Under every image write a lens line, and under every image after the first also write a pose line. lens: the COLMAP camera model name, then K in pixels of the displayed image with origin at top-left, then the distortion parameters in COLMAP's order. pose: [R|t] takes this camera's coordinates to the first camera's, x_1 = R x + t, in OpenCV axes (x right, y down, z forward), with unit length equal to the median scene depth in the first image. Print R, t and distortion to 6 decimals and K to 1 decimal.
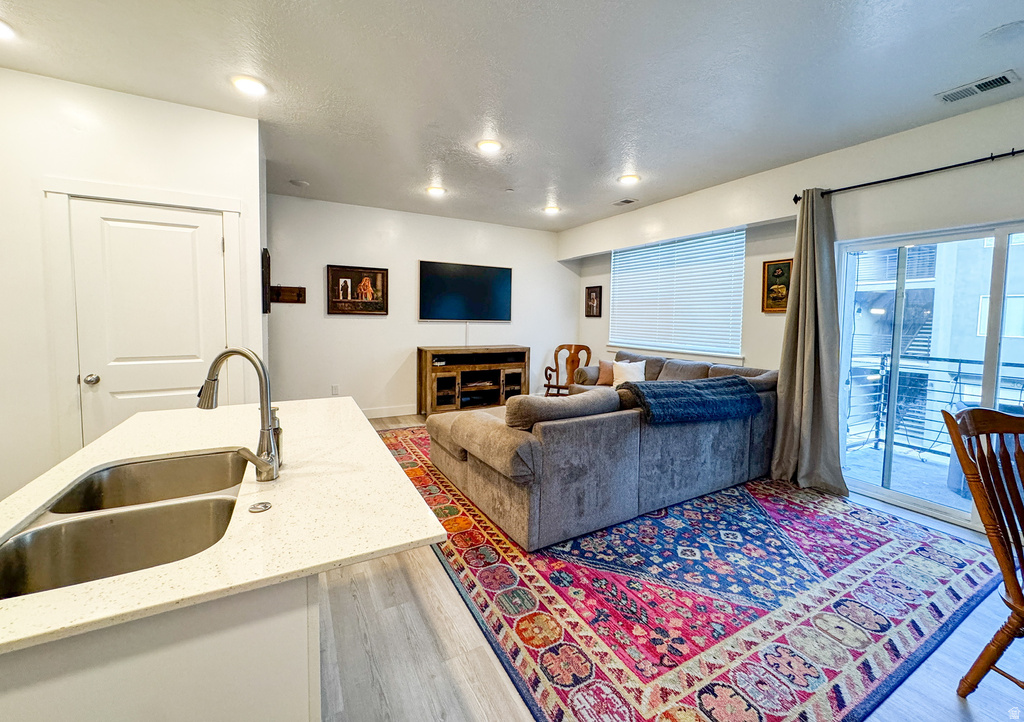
lens RADIAL K [[408.4, 0, 509.5], [0, 408.4, 336.4], [0, 0, 1]] dist [-0.000510, -0.000318]
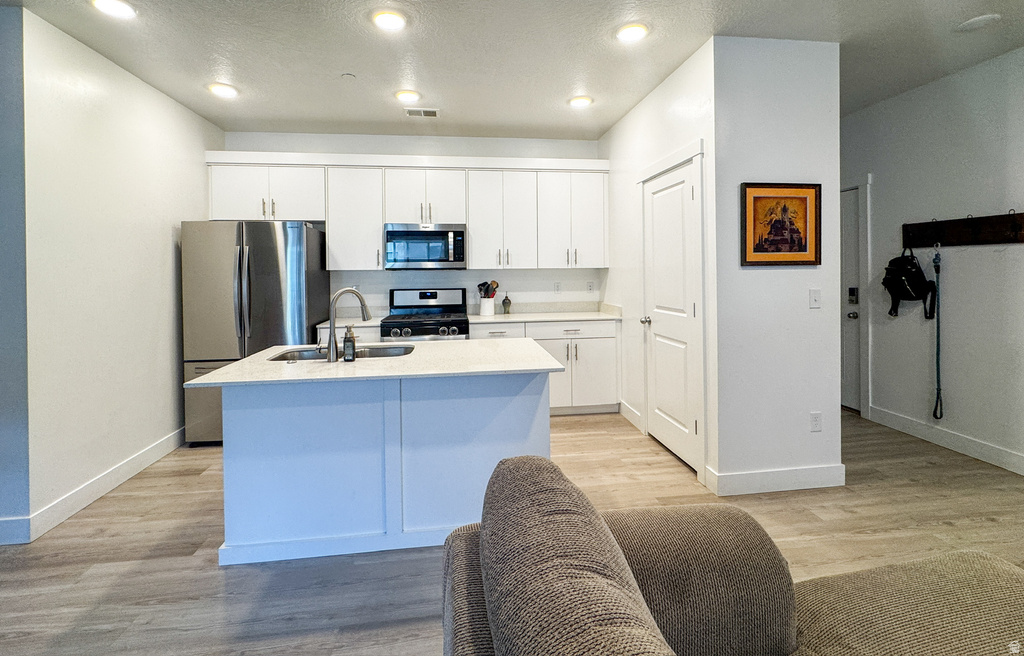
lens RADIAL K [[446.9, 0, 509.7], [0, 446.9, 272.0], [0, 0, 1]] dist [-0.001825, 0.000670]
pose [[-0.357939, -0.007479, -0.933715, 0.499853], [-0.039077, 0.999212, 0.006976, -0.045038], [0.932927, 0.038984, -0.357949, 1.233795]]
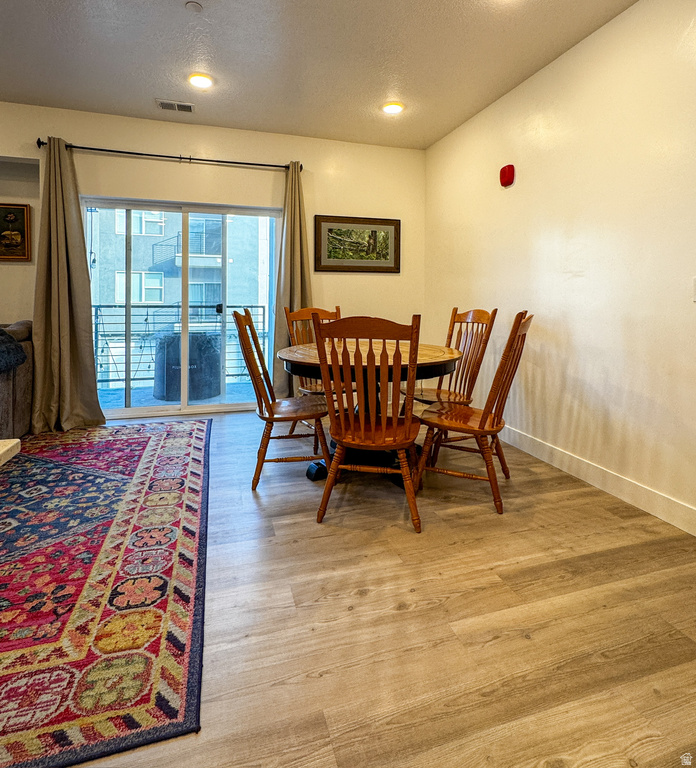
lens RADIAL K [[436.4, 0, 350.3], [0, 436.4, 301.2], [0, 0, 1]] dist [-0.001063, -0.001800]
pose [[0.193724, -0.016844, 0.980911, -0.293872], [0.046774, 0.998874, 0.007915, 0.109370], [-0.979940, 0.044348, 0.194294, 0.128743]]
